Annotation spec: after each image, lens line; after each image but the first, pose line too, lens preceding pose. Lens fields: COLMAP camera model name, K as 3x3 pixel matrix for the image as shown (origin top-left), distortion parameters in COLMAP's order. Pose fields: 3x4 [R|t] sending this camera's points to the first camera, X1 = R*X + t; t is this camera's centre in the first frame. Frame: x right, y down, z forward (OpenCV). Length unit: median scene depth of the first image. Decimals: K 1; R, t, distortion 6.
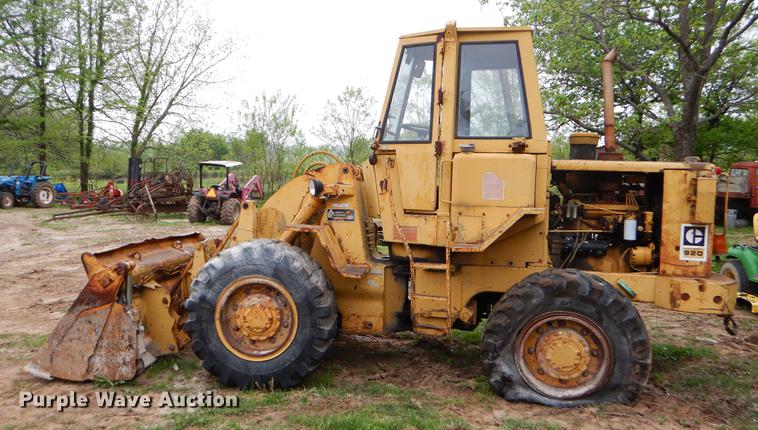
lens RADIAL K [[631.2, 0, 352.8], [0, 631.2, 214.1], [0, 0, 1]] dist [0.003487, 0.004804]
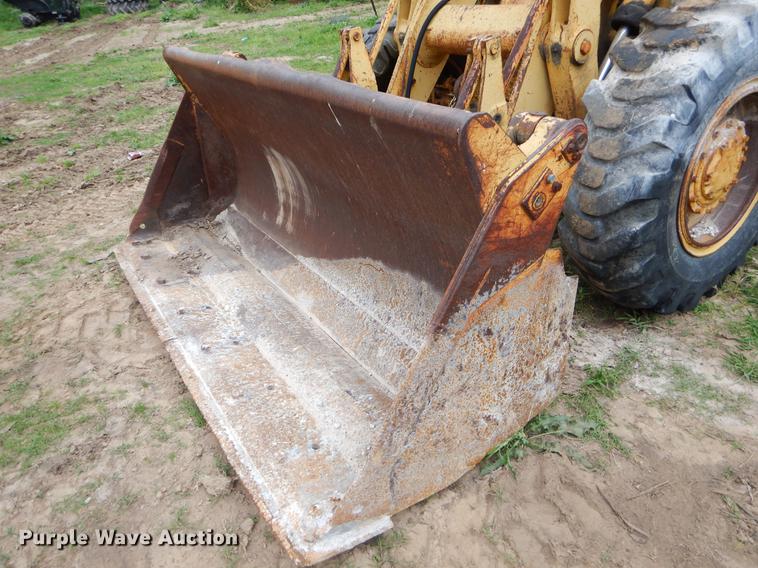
lens RADIAL K [[542.8, 0, 377.9], [0, 542.8, 277.5], [0, 0, 1]] dist [0.014036, -0.002359]
pose [[0.743210, -0.394385, 0.540462, -0.604546], [0.124470, 0.875196, 0.467483, 0.009415], [-0.657378, -0.280166, 0.699543, 0.860337]]
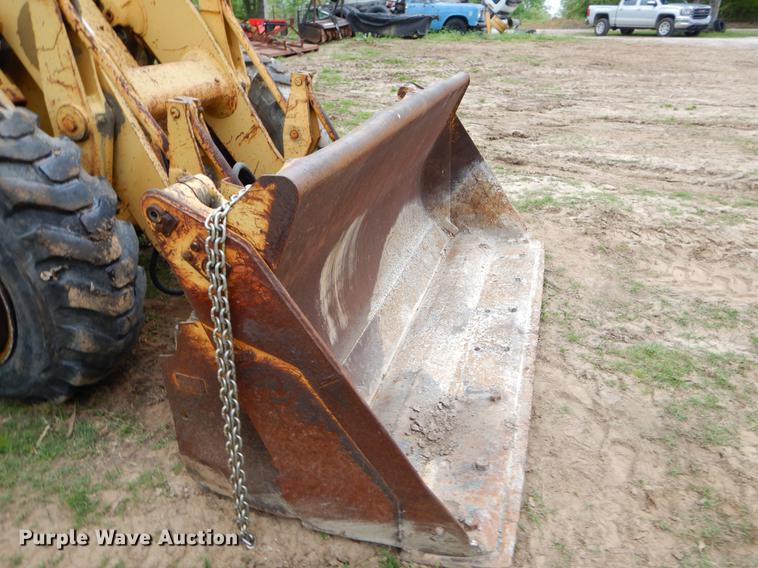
lens RADIAL K [[540.1, 0, 378.2], [0, 540.1, 278.9], [0, 0, 1]] dist [0.004256, -0.004519]
pose [[-0.985433, -0.101901, 0.136153, -0.438223], [-0.021578, 0.869052, 0.494250, -0.037867], [-0.168689, 0.484112, -0.858592, 1.675323]]
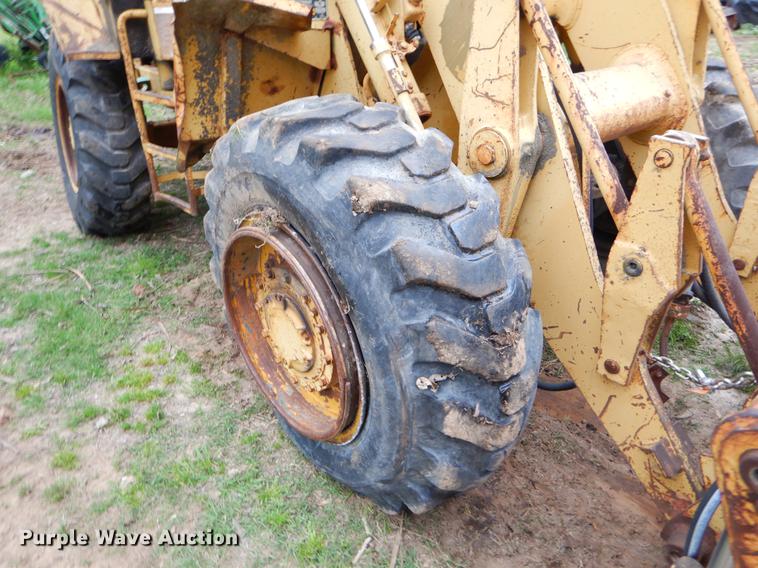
lens RADIAL K [[540.1, 0, 378.2], [0, 540.1, 278.9], [0, 0, 1]] dist [0.004256, -0.004519]
pose [[-0.751215, -0.308227, 0.583671, -0.296196], [0.033962, 0.865052, 0.500531, -0.022783], [-0.659183, 0.395829, -0.639372, 1.563454]]
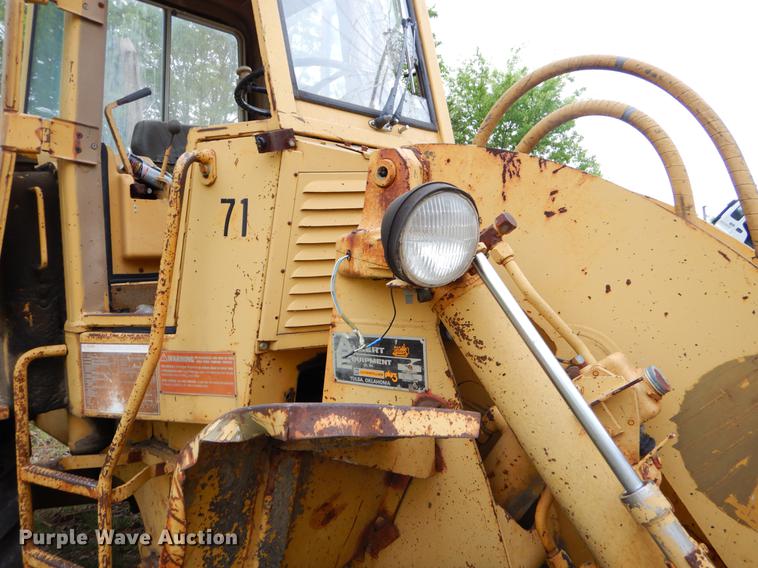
lens RADIAL K [[540.1, 0, 378.2], [0, 540.1, 278.9], [0, 0, 1]] dist [0.004256, -0.004519]
pose [[-0.874094, -0.010589, 0.485642, -0.096042], [0.035712, 0.995656, 0.085986, -0.057220], [-0.484442, 0.092503, -0.869919, 1.479639]]
